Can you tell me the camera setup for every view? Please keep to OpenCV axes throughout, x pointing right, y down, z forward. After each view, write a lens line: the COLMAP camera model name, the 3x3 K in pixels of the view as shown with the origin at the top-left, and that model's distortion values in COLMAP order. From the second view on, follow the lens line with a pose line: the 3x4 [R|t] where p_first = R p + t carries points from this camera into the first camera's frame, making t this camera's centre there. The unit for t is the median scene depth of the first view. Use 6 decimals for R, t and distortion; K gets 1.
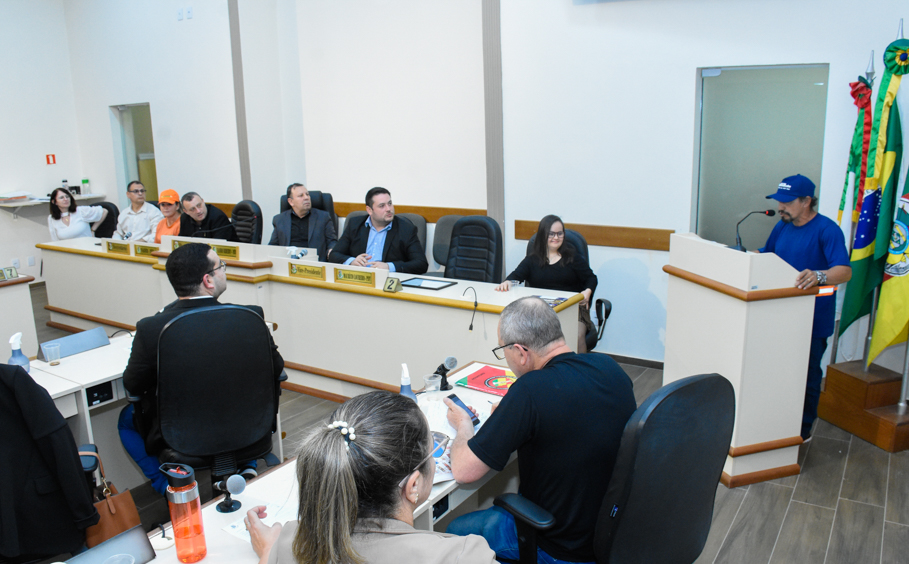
lens RADIAL K [[716.5, 0, 454.0], [0, 716.5, 298.2], [0, 0, 1]] dist [-0.140985, 0.091914]
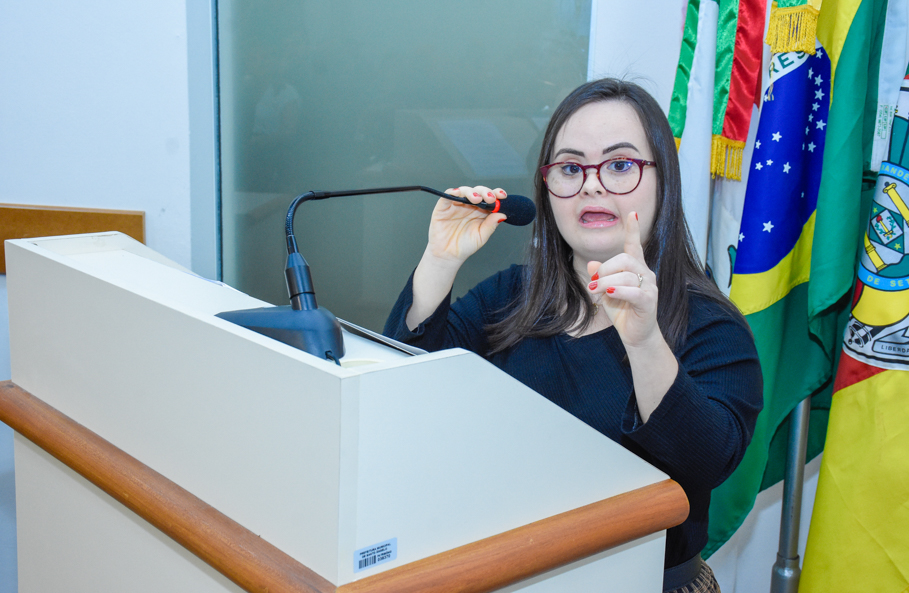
lens RADIAL K [[1272.5, 0, 456.6], [0, 1272.5, 311.8], [0, 0, 1]] dist [0.010742, 0.863994]
pose [[0.897031, -0.053974, 0.438660, 0.247982], [0.056181, 0.998389, 0.007959, -0.064898], [-0.438383, 0.017505, 0.898618, 0.576877]]
